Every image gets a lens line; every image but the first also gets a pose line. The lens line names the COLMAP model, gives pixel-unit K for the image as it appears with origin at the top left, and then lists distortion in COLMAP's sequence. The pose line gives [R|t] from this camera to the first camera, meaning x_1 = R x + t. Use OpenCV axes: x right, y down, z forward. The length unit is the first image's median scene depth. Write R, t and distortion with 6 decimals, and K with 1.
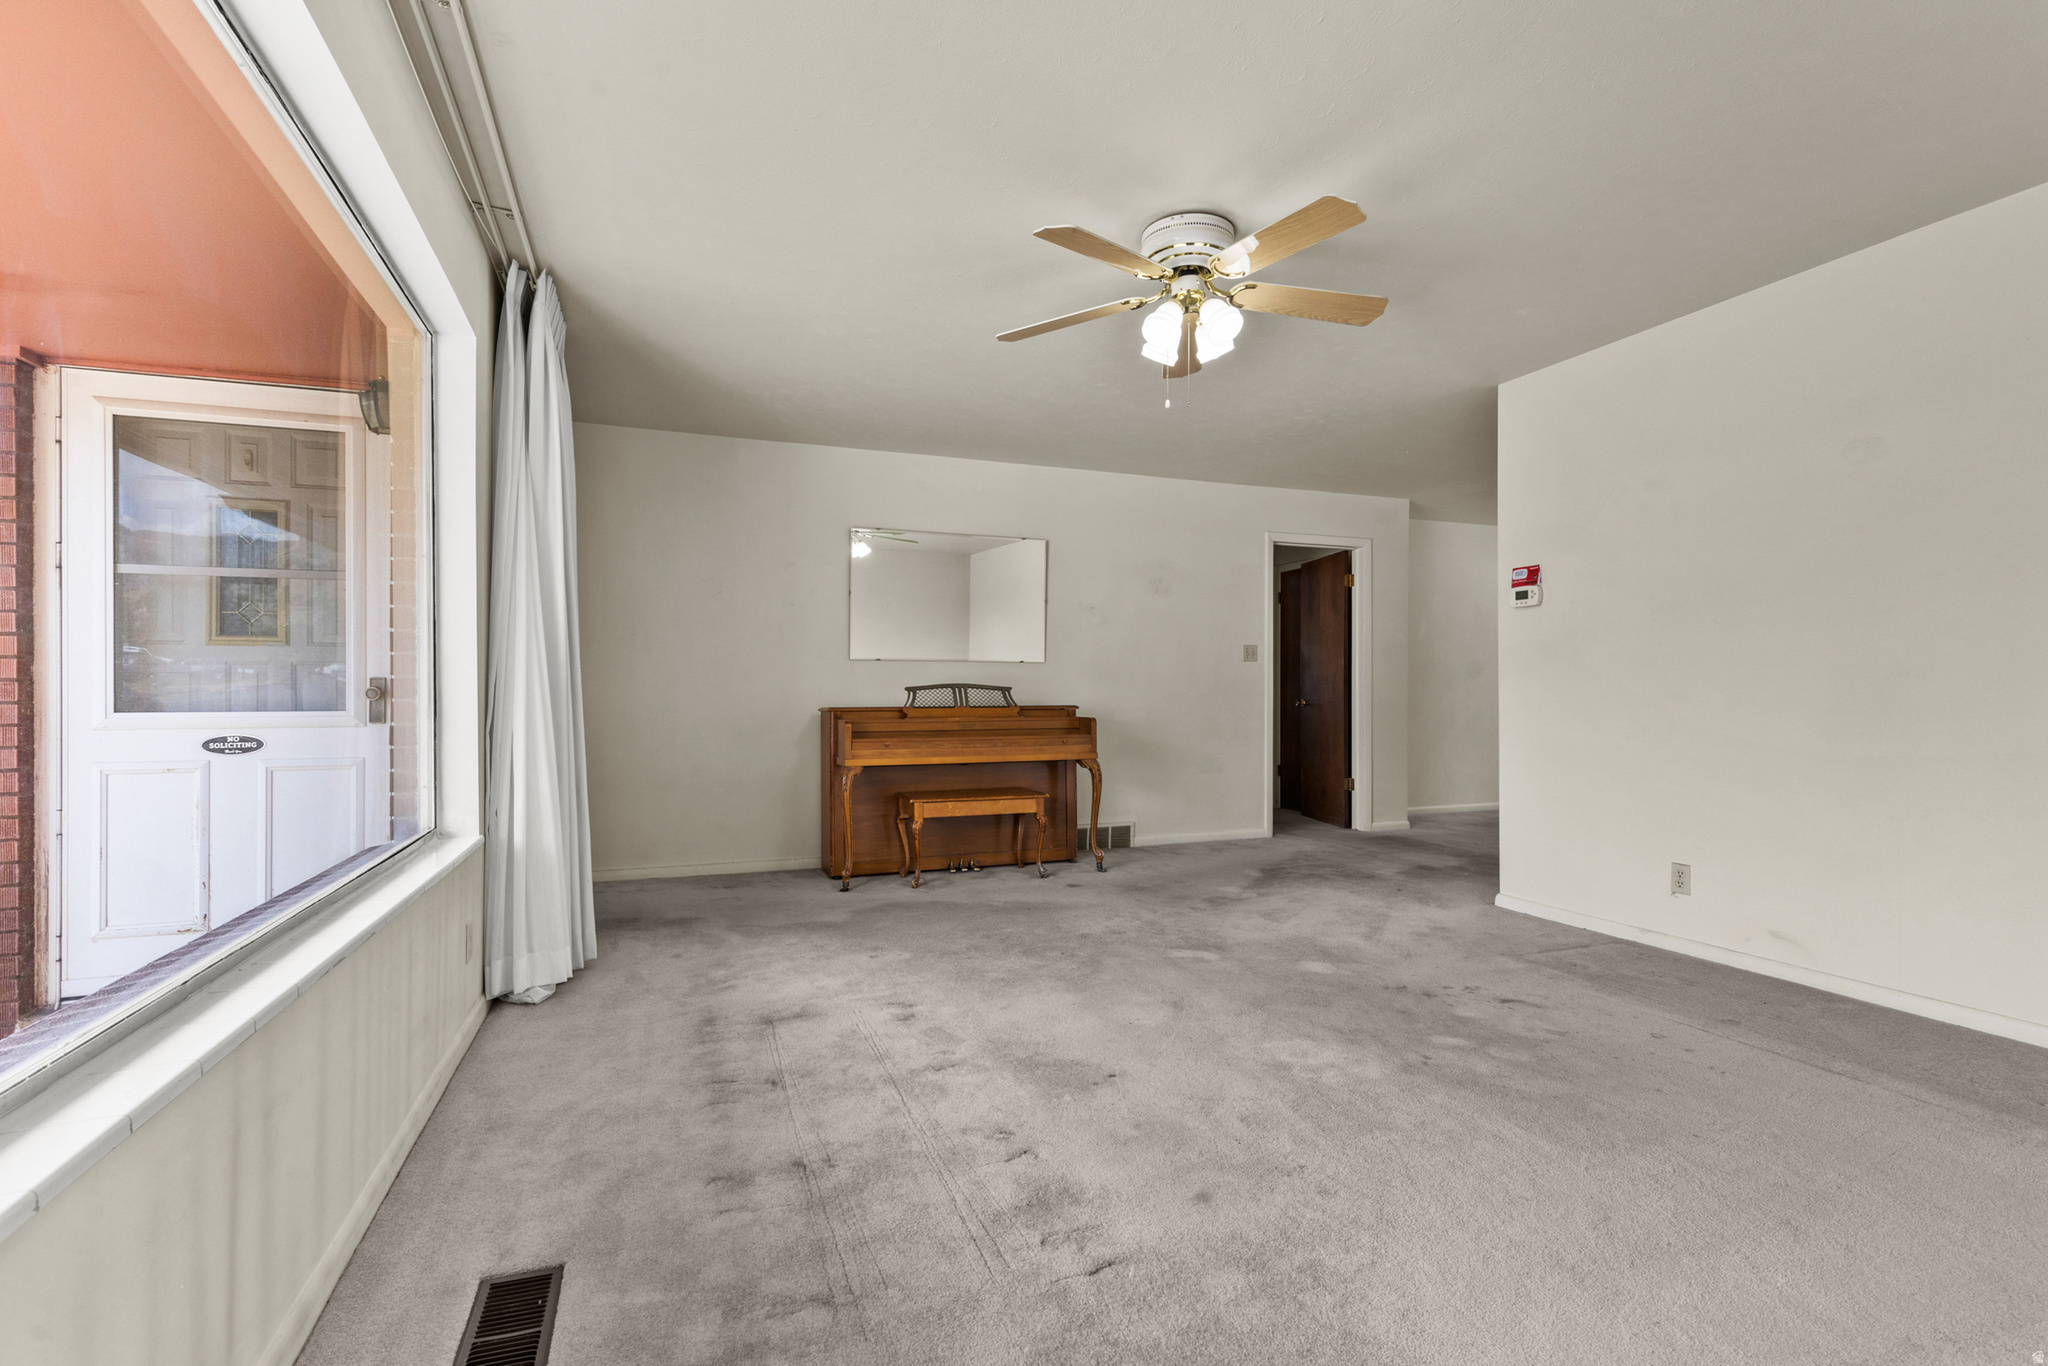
lens RADIAL K [[919.5, 0, 1015.1], [0, 919.5, 685.1], [0, 0, 1]] dist [0.005673, -0.000667]
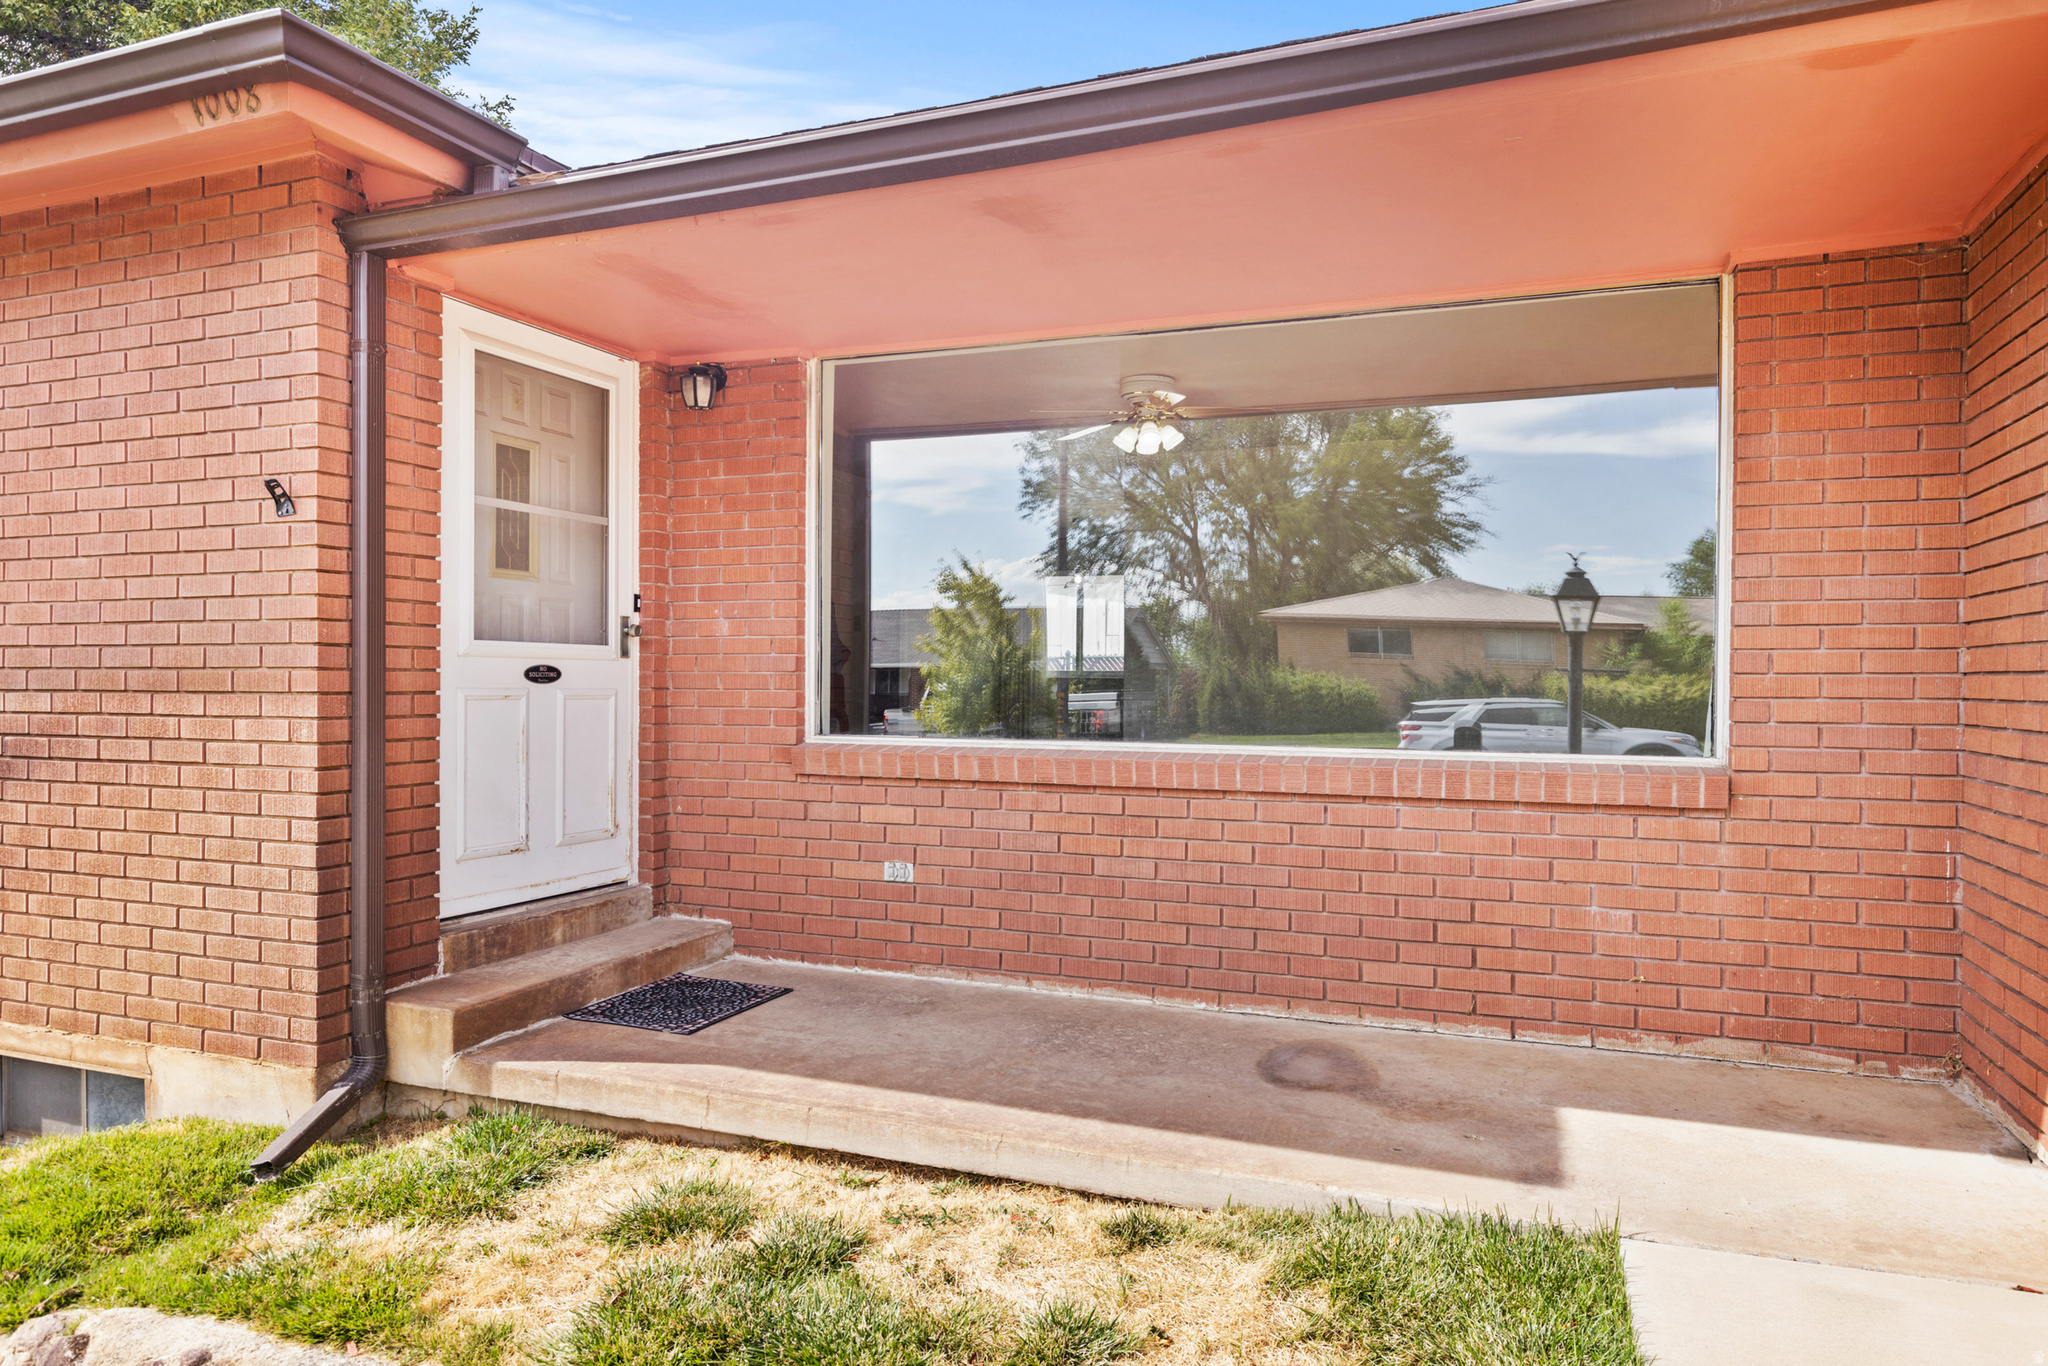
lens RADIAL K [[1294.4, 0, 1028.0], [0, 1294.4, 685.4], [0, 0, 1]] dist [0.000785, -0.000395]
pose [[0.668148, 0.004145, 0.744017, -1.593854], [-0.008890, 0.999958, 0.002413, 0.069399], [-0.743976, -0.008227, 0.668156, -0.414276]]
